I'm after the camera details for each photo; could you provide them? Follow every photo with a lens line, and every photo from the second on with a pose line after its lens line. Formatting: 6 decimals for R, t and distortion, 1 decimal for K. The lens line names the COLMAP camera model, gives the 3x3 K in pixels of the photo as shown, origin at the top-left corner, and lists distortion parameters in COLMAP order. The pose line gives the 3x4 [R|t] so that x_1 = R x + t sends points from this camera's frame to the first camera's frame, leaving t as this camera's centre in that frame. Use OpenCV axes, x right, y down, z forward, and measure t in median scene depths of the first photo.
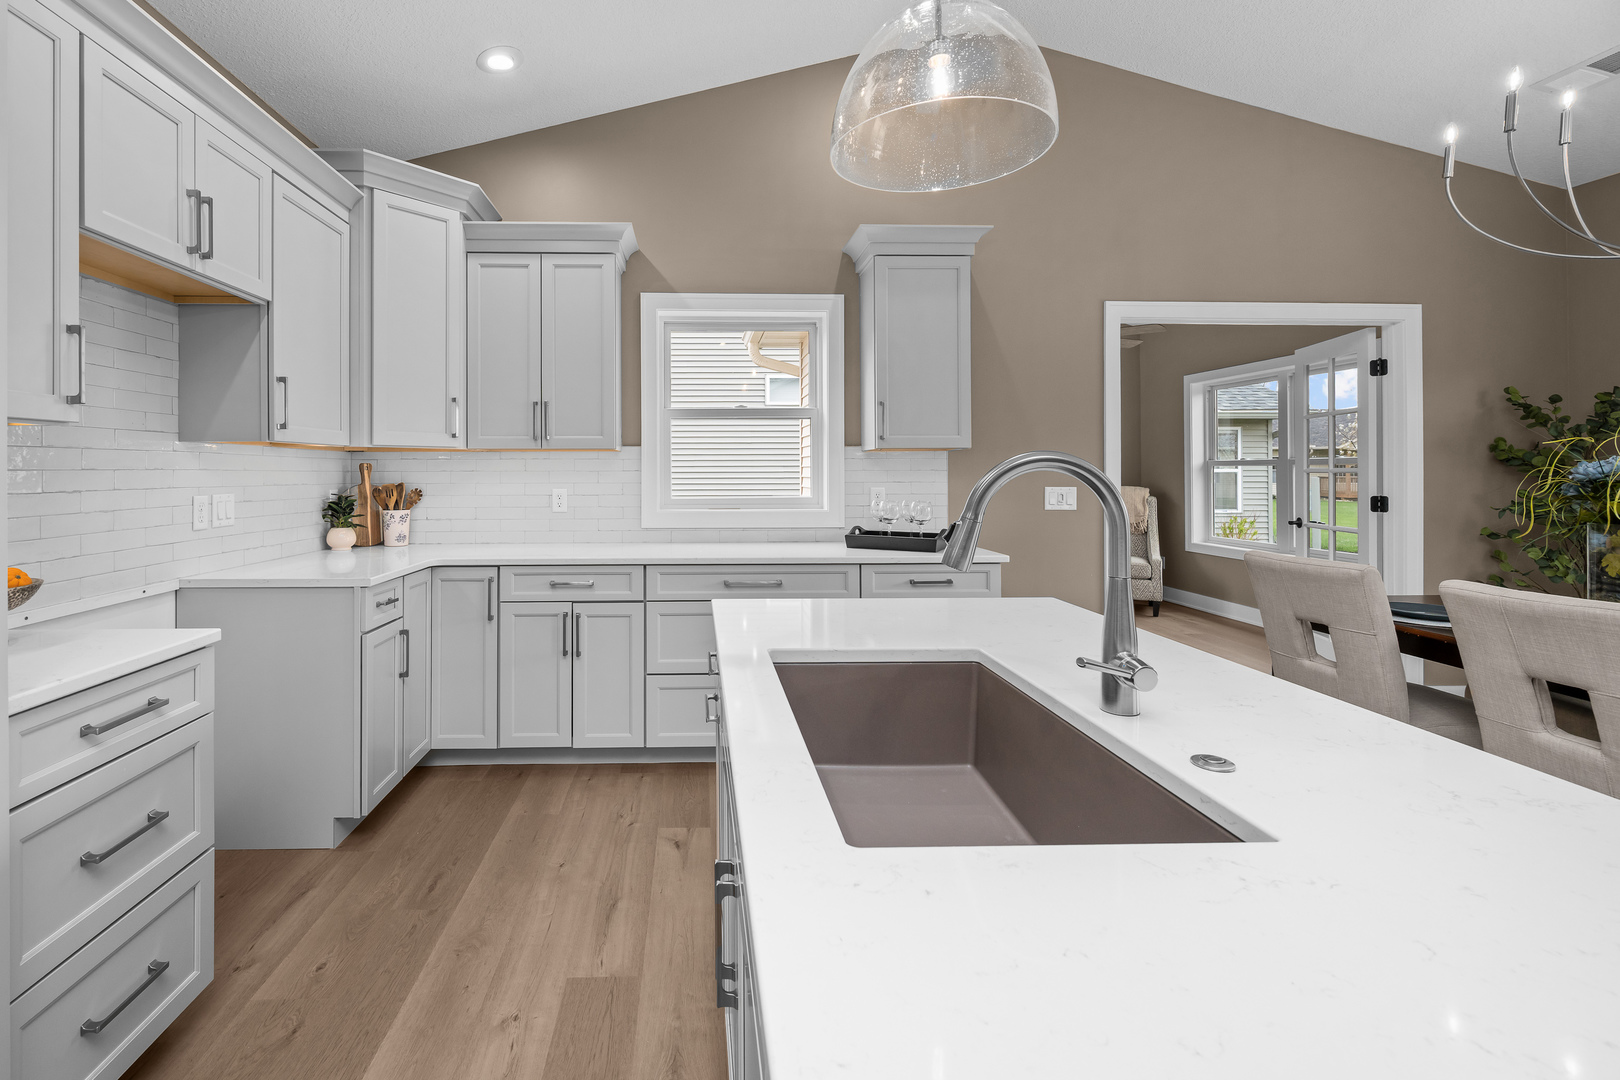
lens RADIAL K [[719.5, 0, 717.4], [0, 719.5, 468.0], [0, 0, 1]] dist [0.000370, 0.000106]
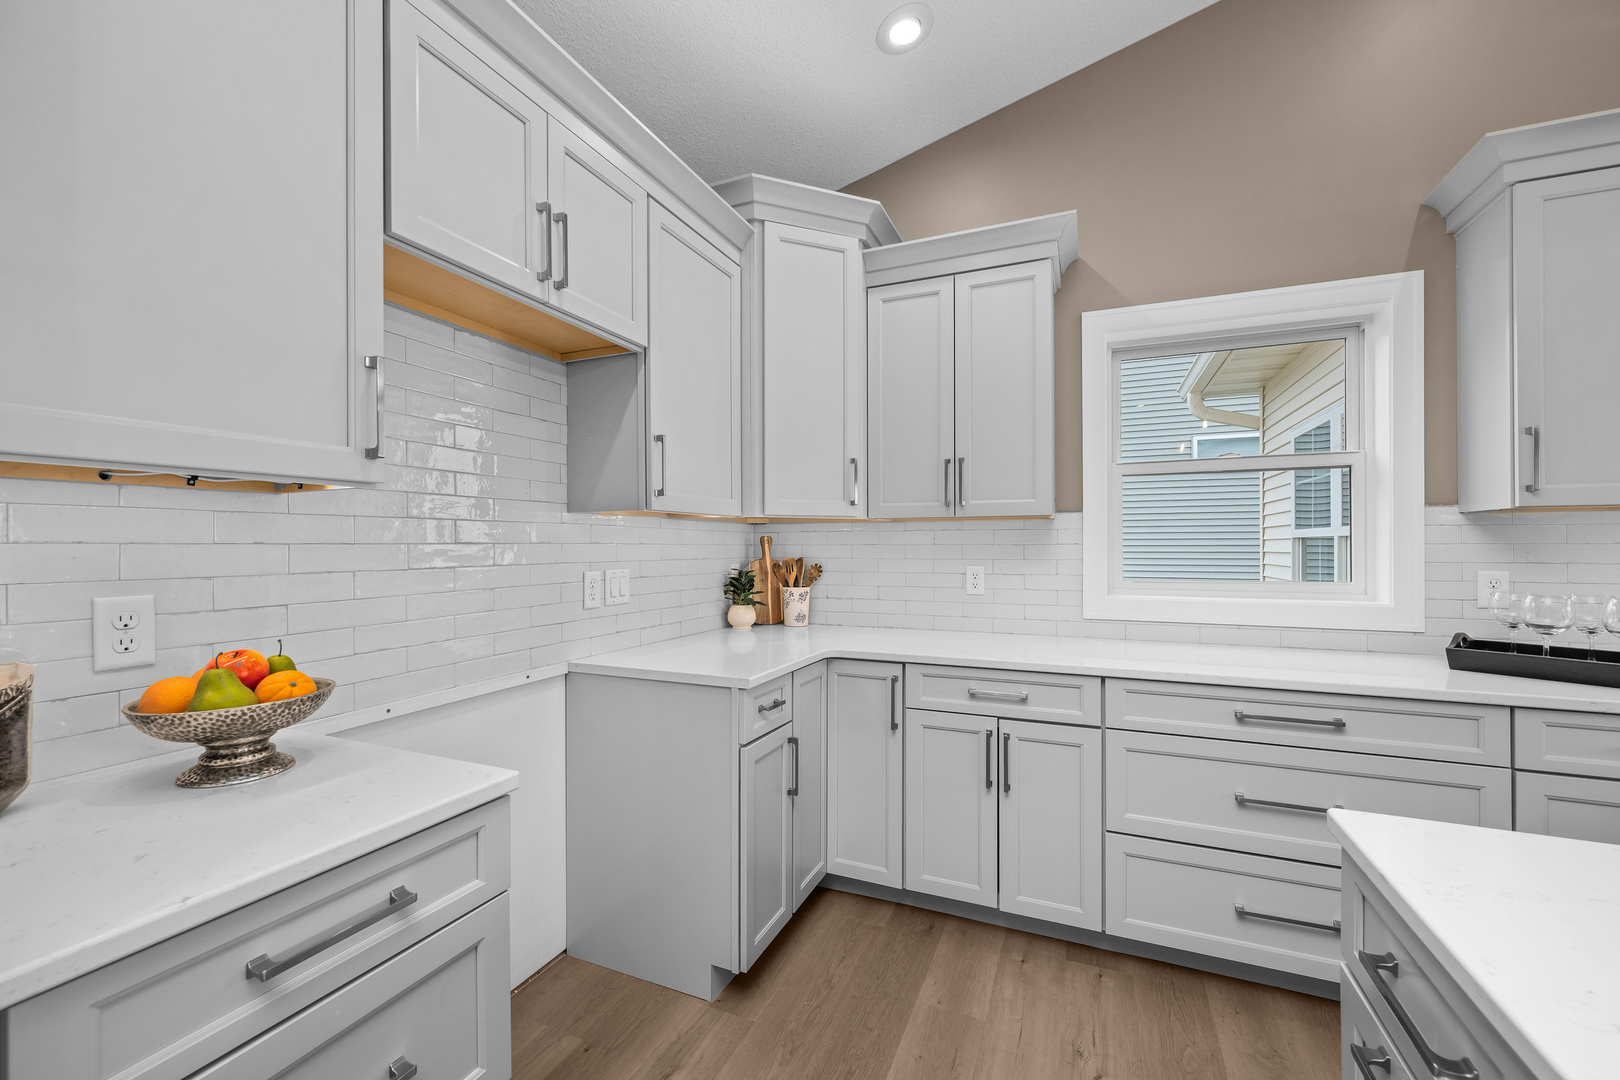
lens RADIAL K [[641.3, 0, 807.2], [0, 641.3, 541.6], [0, 0, 1]] dist [0.000401, 0.000037]
pose [[0.902707, -0.001749, -0.430253, -0.093296], [0.001871, 0.999998, -0.000138, 0.000771], [0.430253, -0.000681, 0.902708, 0.307713]]
